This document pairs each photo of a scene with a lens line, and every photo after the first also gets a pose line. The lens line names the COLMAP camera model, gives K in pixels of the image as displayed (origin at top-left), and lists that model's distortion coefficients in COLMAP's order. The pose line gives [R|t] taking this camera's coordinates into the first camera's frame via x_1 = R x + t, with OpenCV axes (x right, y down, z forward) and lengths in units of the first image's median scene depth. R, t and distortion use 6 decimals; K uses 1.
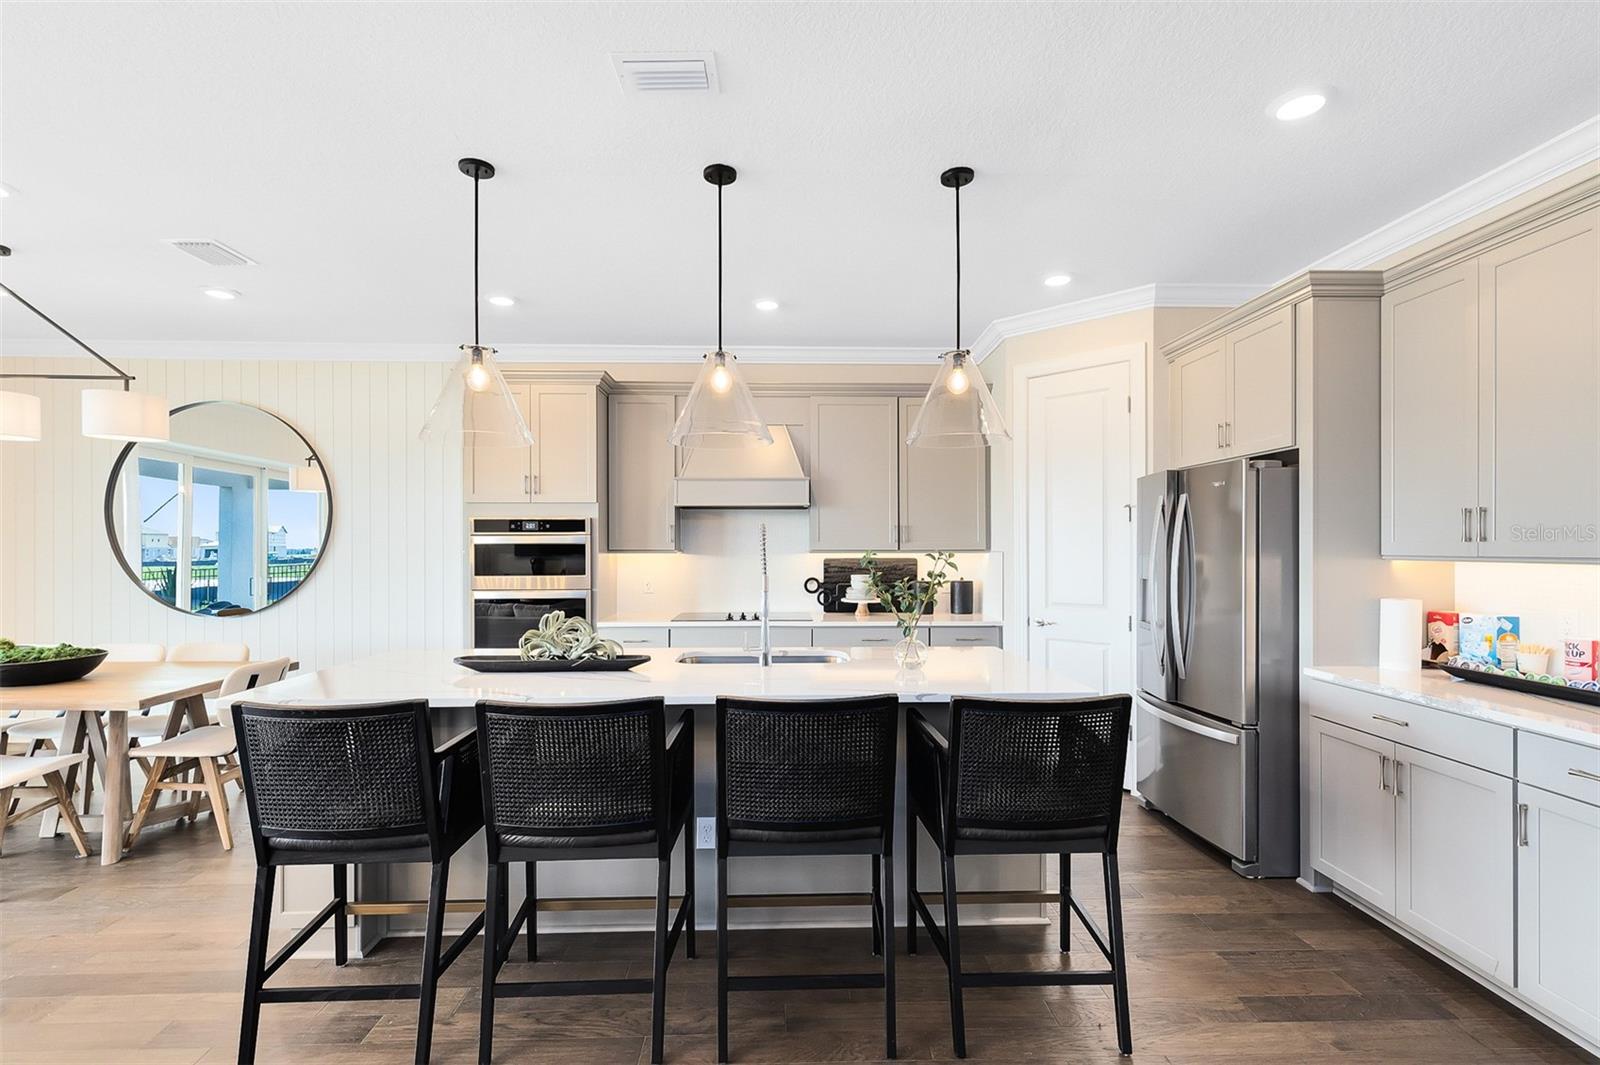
lens RADIAL K [[736.6, 0, 794.1], [0, 736.6, 549.3], [0, 0, 1]] dist [0.002022, -0.000996]
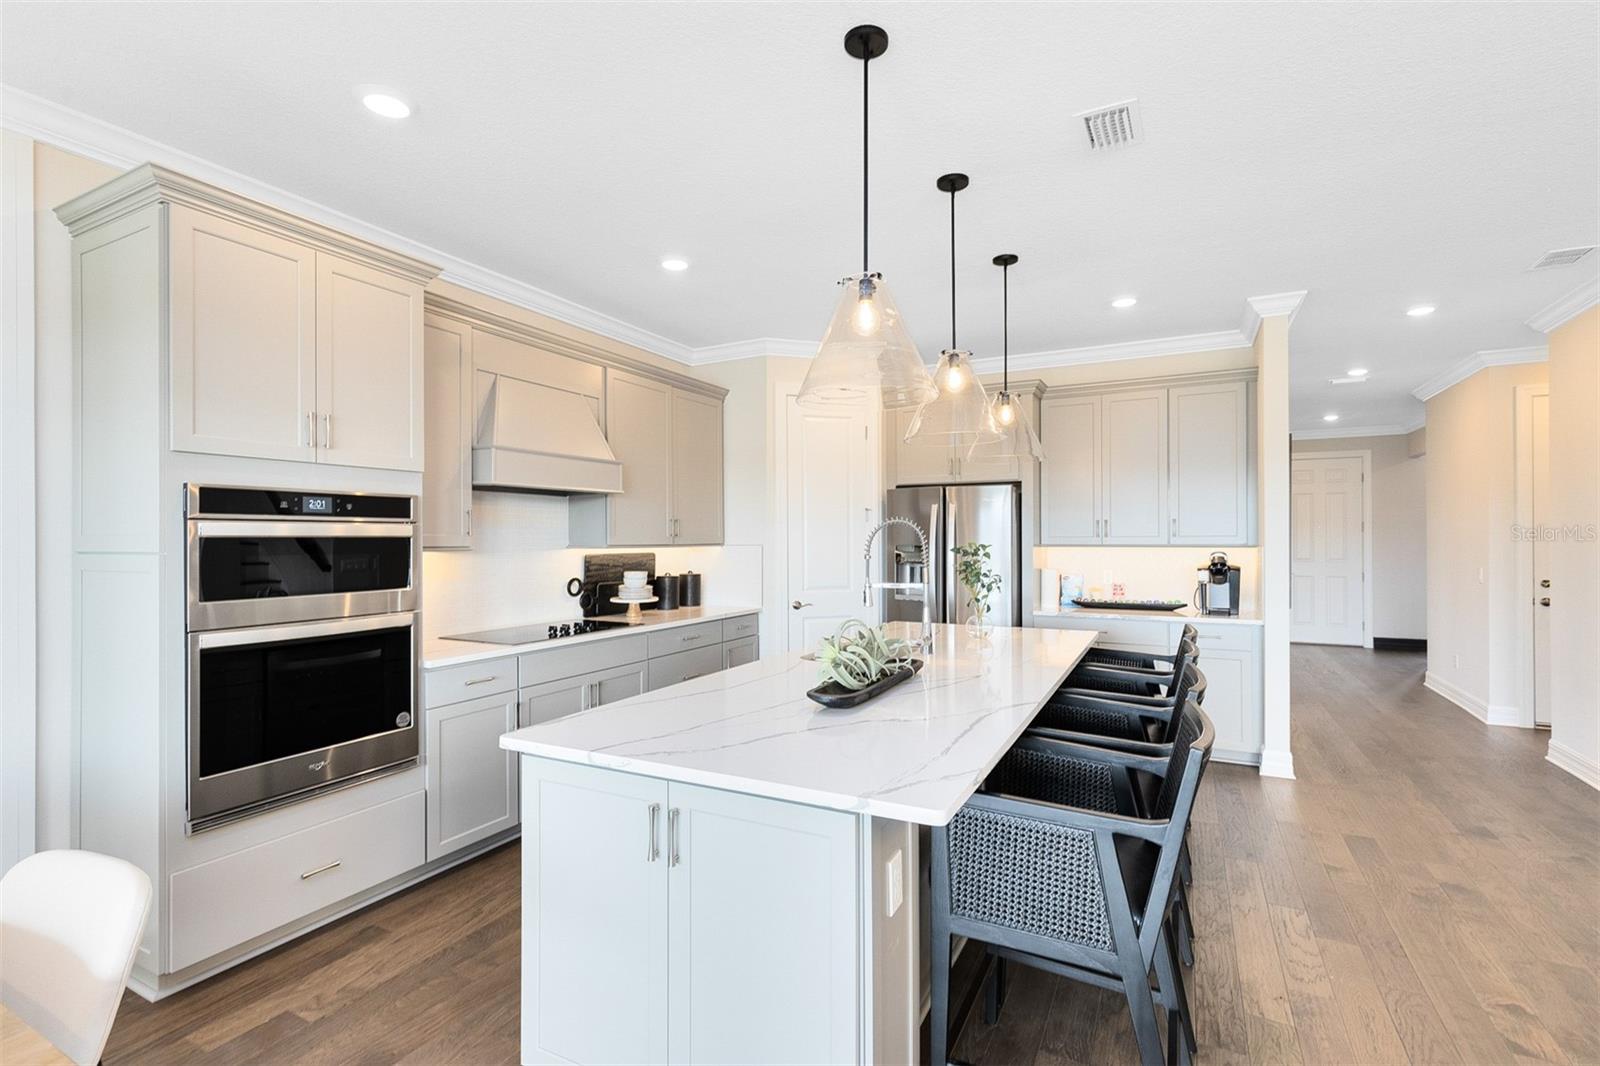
lens RADIAL K [[736.6, 0, 794.6], [0, 736.6, 533.2], [0, 0, 1]] dist [0.002022, -0.000996]
pose [[0.500547, 0.007225, 0.865679, -0.657888], [0.002101, 0.999952, -0.009561, -0.004116], [-0.865707, 0.006604, 0.500508, 0.409790]]
